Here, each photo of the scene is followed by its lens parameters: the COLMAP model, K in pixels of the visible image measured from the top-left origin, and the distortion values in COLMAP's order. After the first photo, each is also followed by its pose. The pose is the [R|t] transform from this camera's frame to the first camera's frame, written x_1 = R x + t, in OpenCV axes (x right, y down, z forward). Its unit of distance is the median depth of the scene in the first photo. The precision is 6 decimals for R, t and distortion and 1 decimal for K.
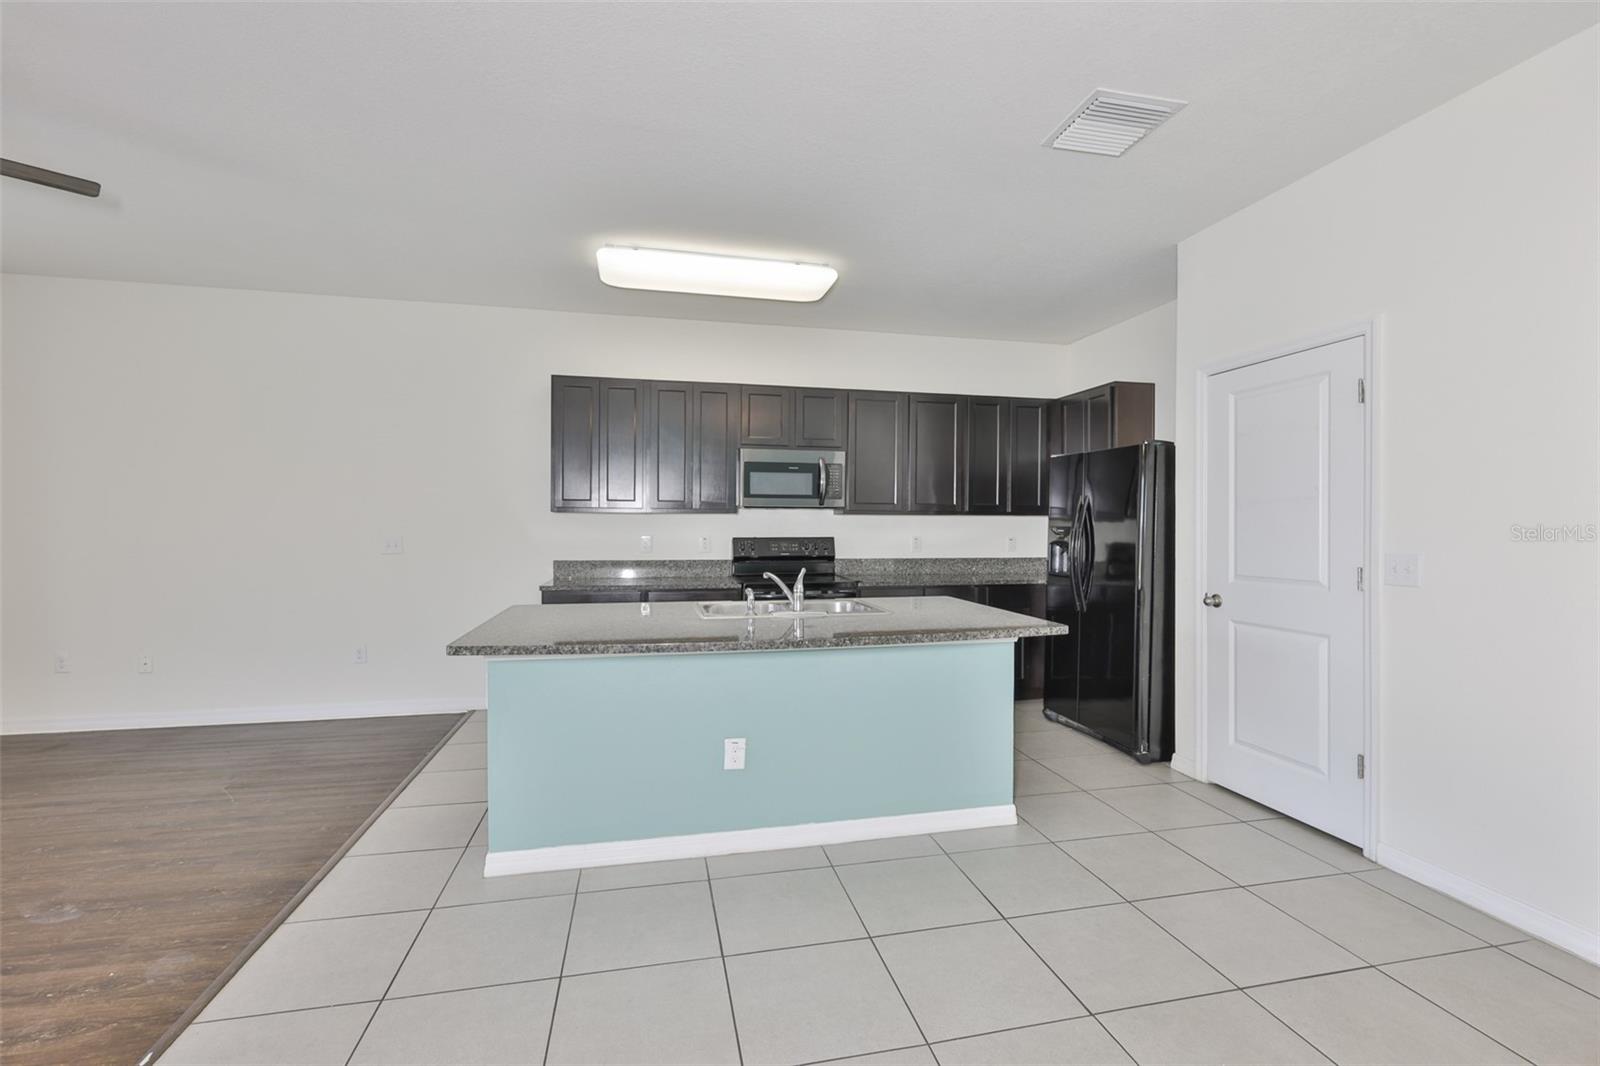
lens RADIAL K [[682.7, 0, 800.0], [0, 682.7, 533.0], [0, 0, 1]] dist [0.001211, -0.000658]
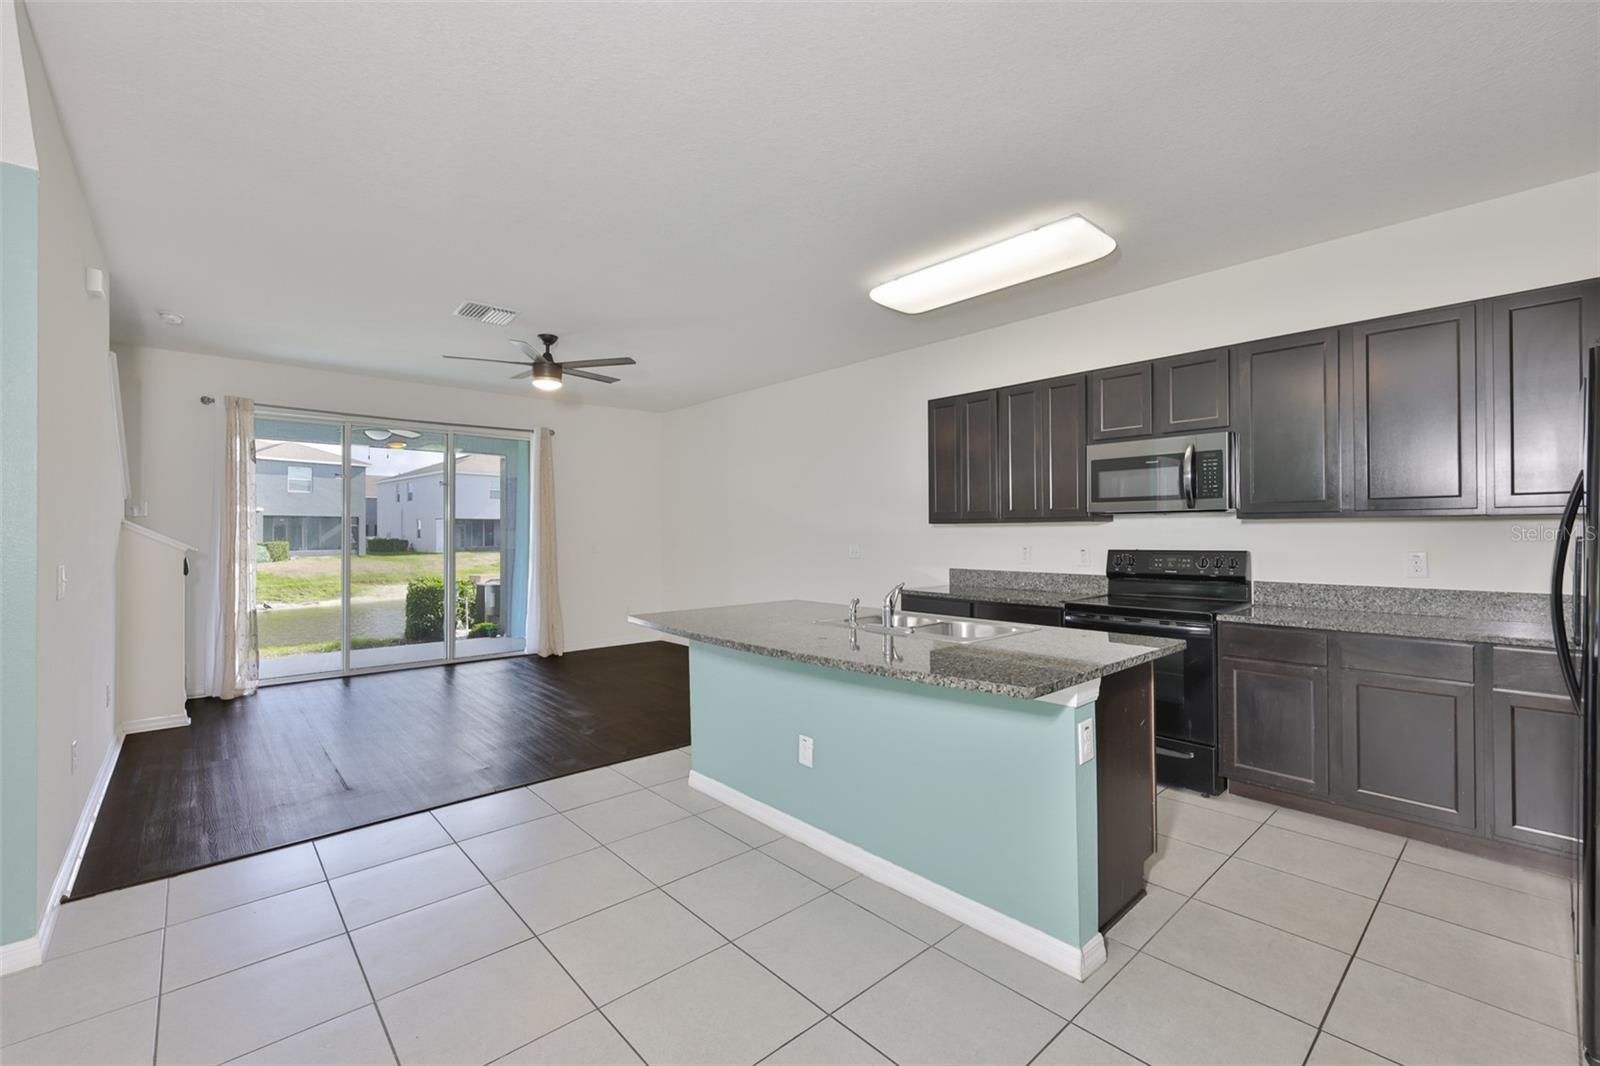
lens RADIAL K [[675.4, 0, 798.0], [0, 675.4, 527.1], [0, 0, 1]] dist [-0.001604, -0.000648]
pose [[0.483814, -0.016330, -0.875018, 0.483215], [-0.000410, 0.999822, -0.018887, -0.005863], [0.875171, 0.009497, 0.483721, 0.270831]]
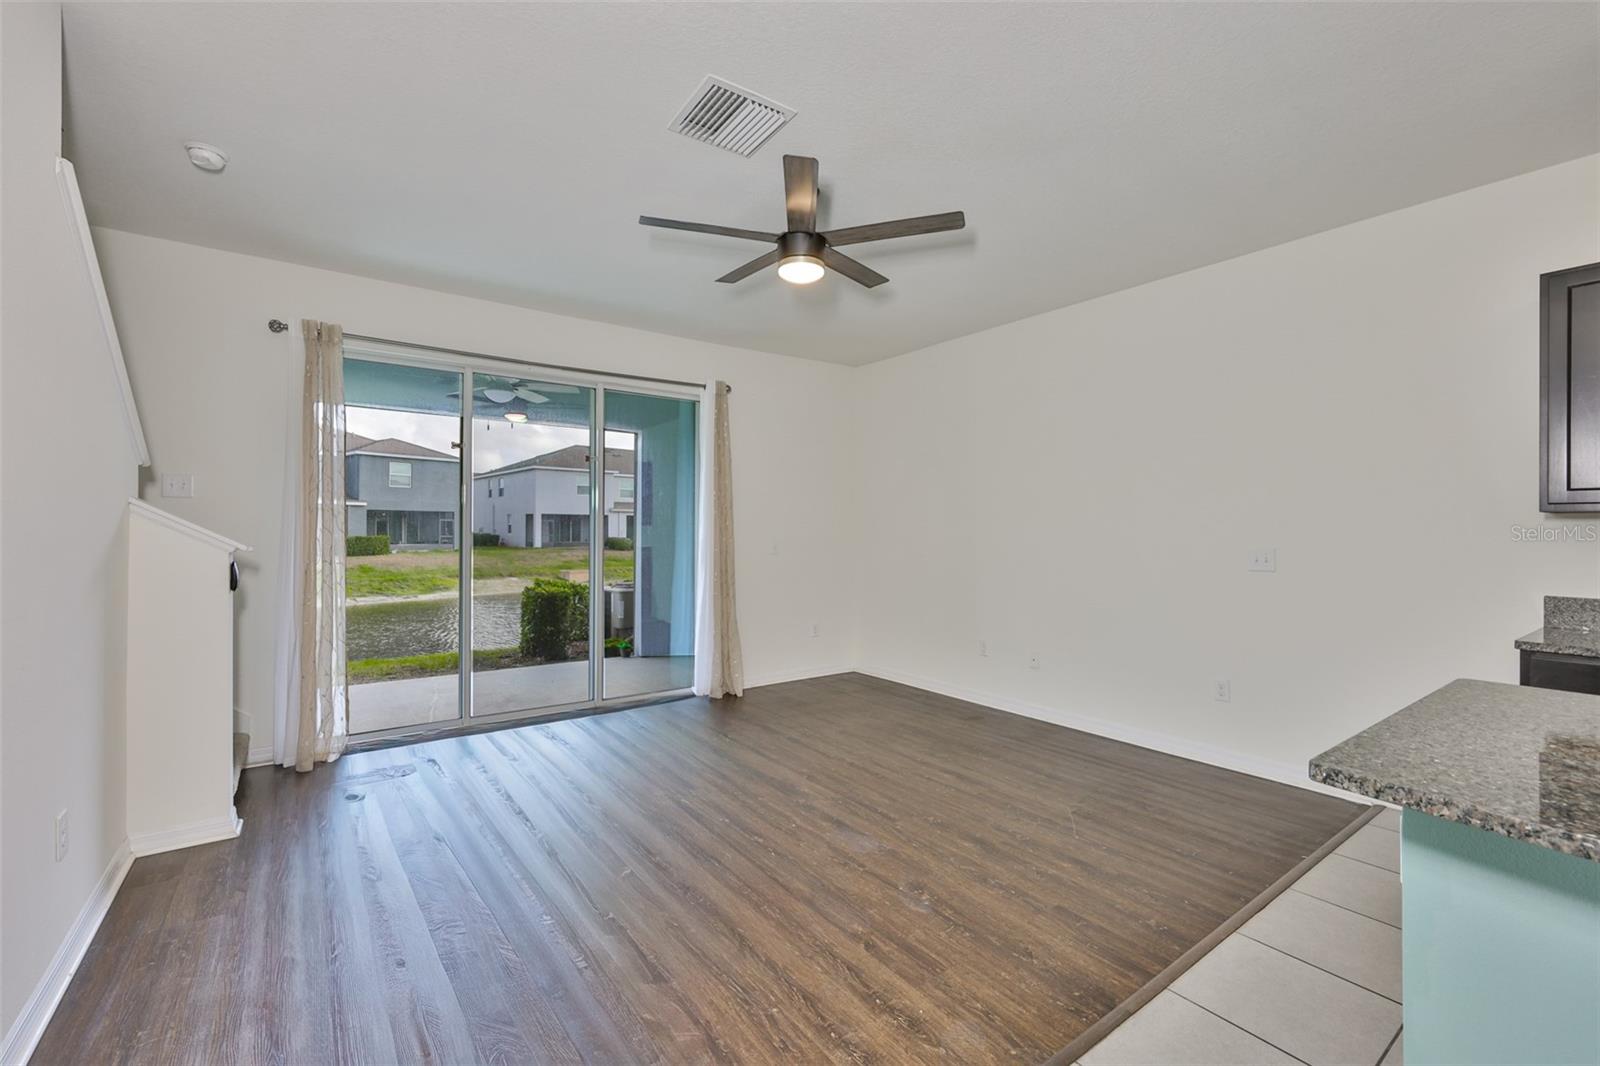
lens RADIAL K [[675.4, 0, 798.0], [0, 675.4, 527.1], [0, 0, 1]] dist [-0.001604, -0.000648]
pose [[0.391680, -0.010039, -0.920047, -0.082475], [-0.007512, 0.999872, -0.014108, -0.007070], [0.920071, 0.012437, 0.391555, 0.190849]]
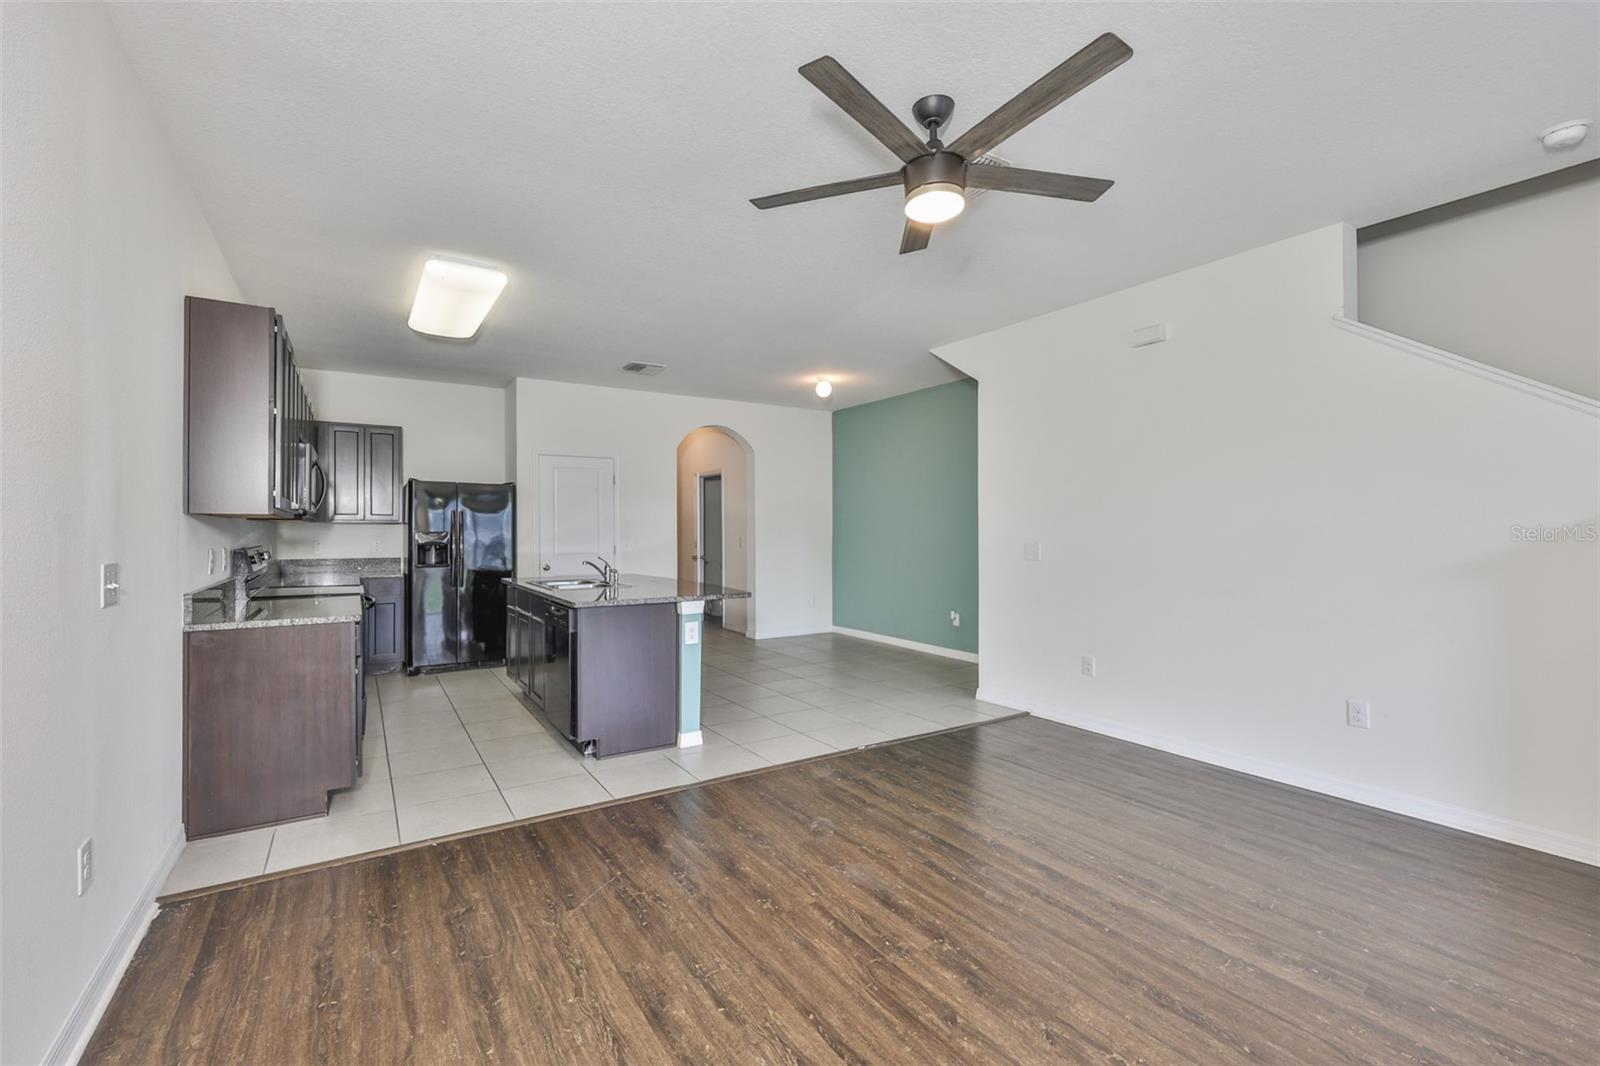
lens RADIAL K [[683.5, 0, 785.3], [0, 683.5, 525.9], [0, 0, 1]] dist [-0.002286, 0.000123]
pose [[-0.332293, 0.000442, 0.943176, -1.114562], [0.006476, 0.999977, 0.001812, -0.018435], [-0.943154, 0.006710, -0.332288, 0.720246]]
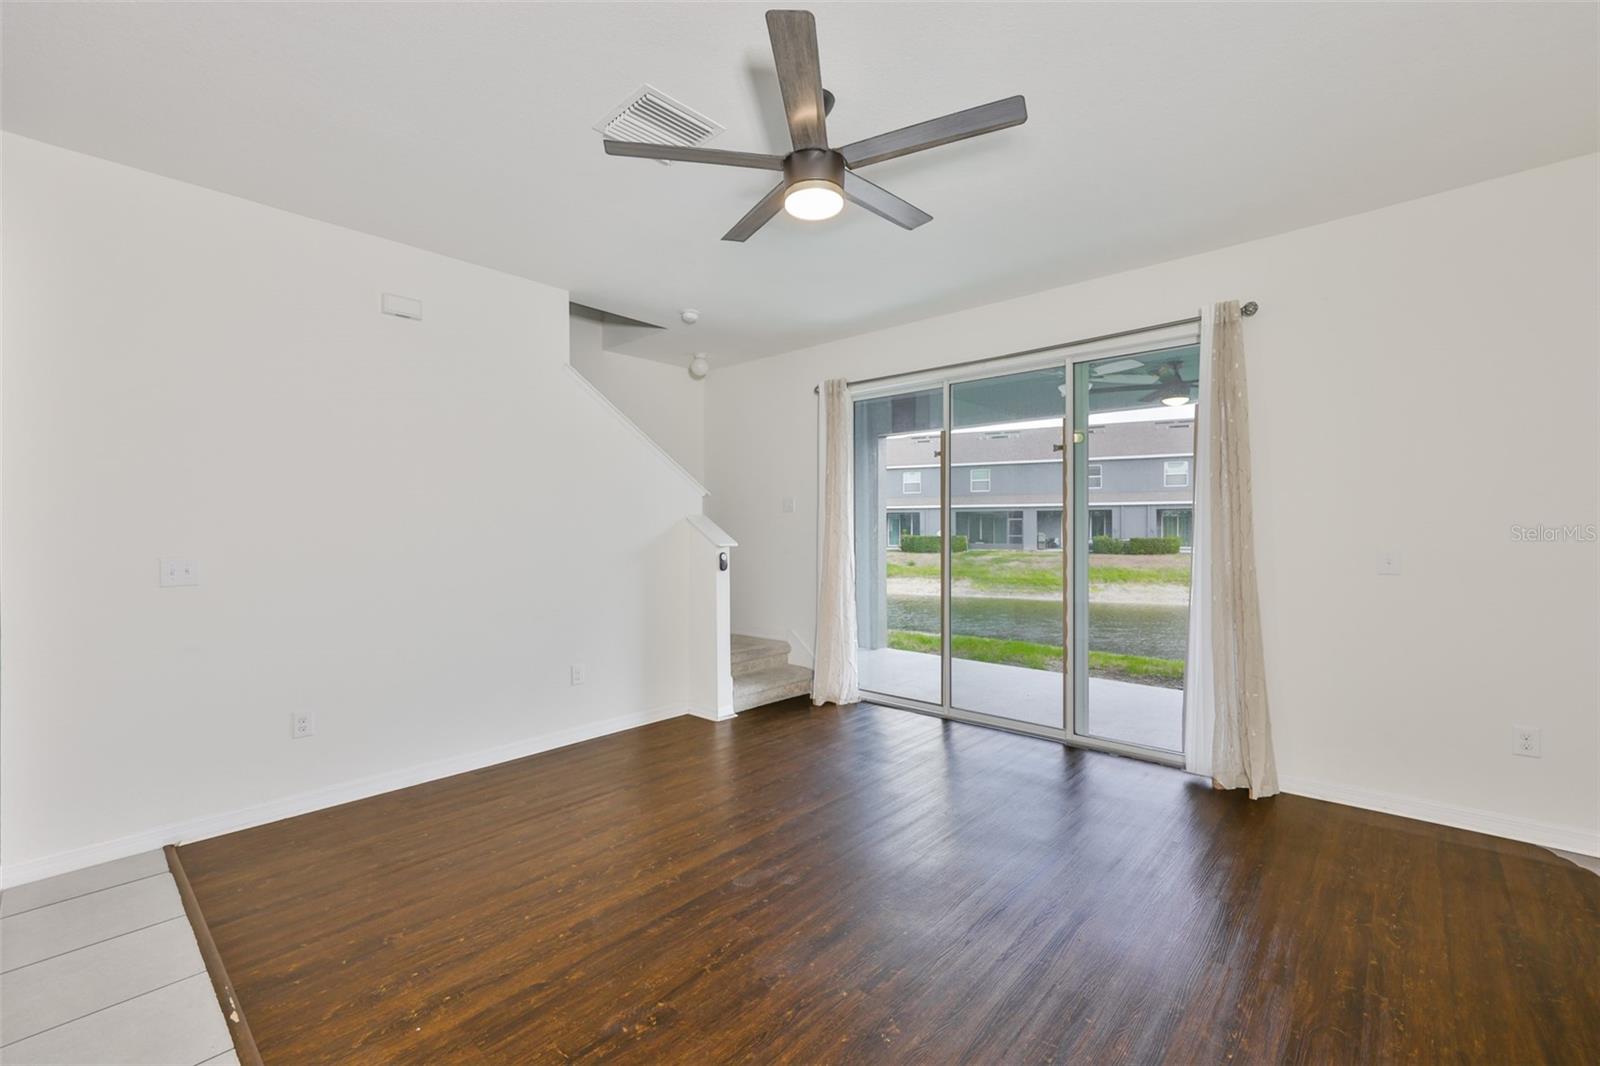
lens RADIAL K [[675.4, 0, 798.0], [0, 675.4, 527.1], [0, 0, 1]] dist [-0.001604, -0.000648]
pose [[-0.815047, -0.006021, -0.579363, -0.367638], [-0.006678, 0.999977, -0.000998, -0.018277], [0.579356, 0.003055, -0.815069, 0.844855]]
